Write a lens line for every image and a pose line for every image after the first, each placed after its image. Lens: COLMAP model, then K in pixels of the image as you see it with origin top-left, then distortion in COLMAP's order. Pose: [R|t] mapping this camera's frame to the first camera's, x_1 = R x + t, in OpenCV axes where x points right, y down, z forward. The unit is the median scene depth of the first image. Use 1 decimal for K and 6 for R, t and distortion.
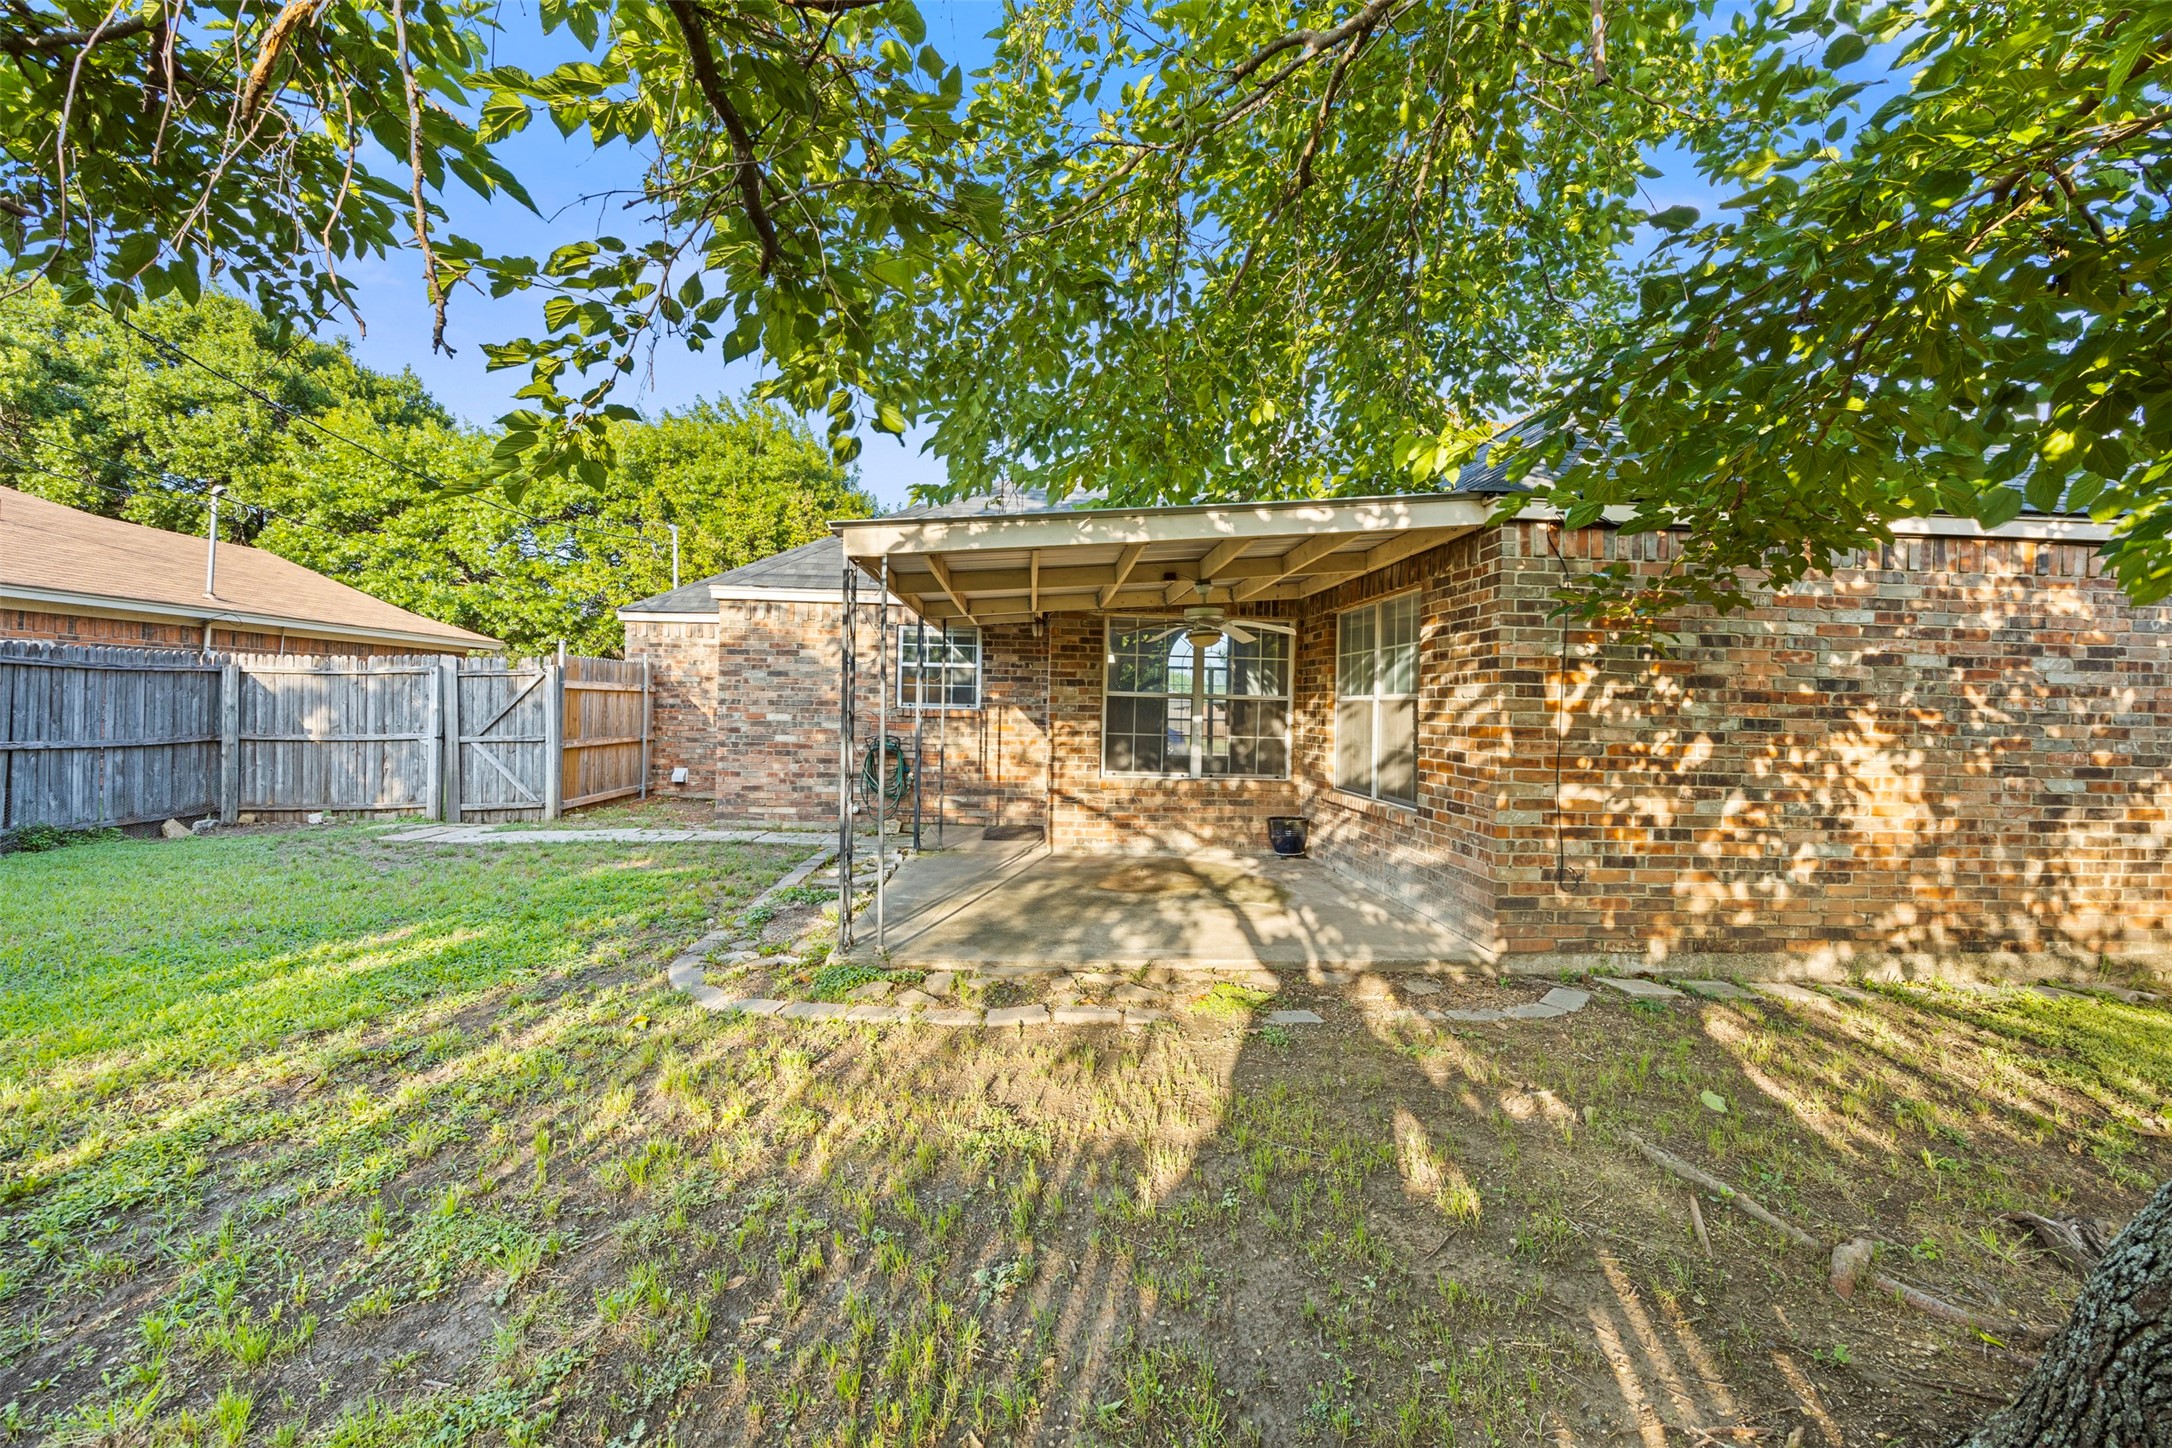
lens RADIAL K [[881.6, 0, 1081.9], [0, 881.6, 730.6], [0, 0, 1]] dist [-0.004765, -0.000492]
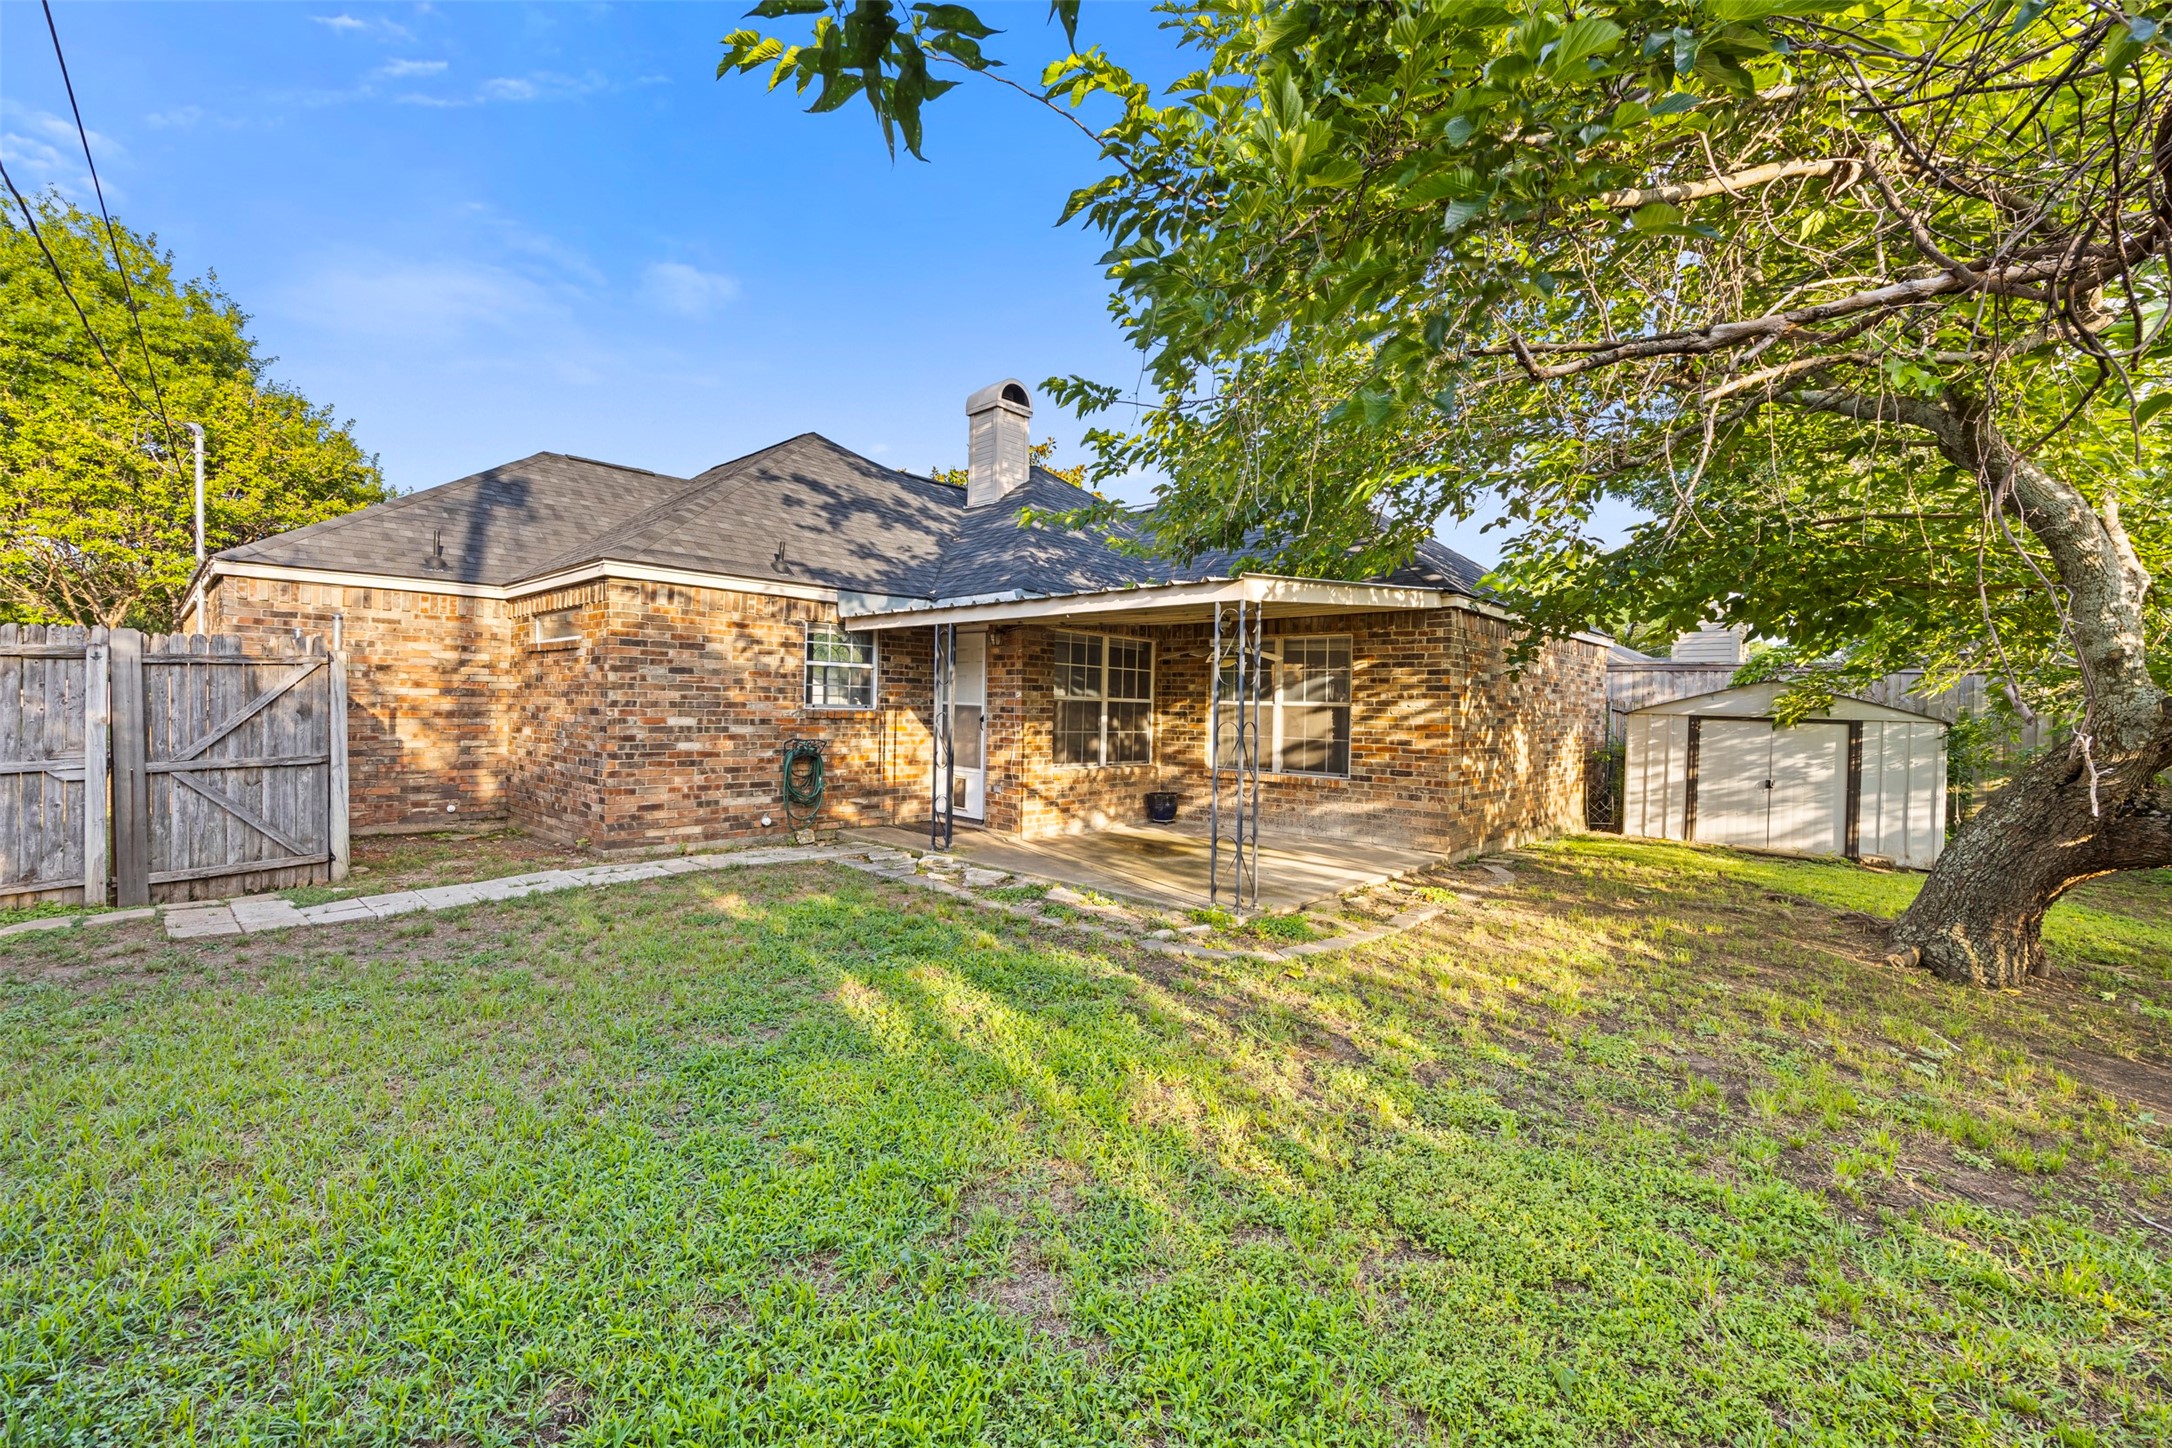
lens RADIAL K [[881.6, 0, 1075.9], [0, 881.6, 717.7], [0, 0, 1]] dist [-0.004765, -0.000492]
pose [[0.729736, -0.012236, 0.683619, -0.722946], [0.012030, 0.999915, 0.005056, -0.021307], [-0.683623, 0.004534, 0.729821, 0.132875]]
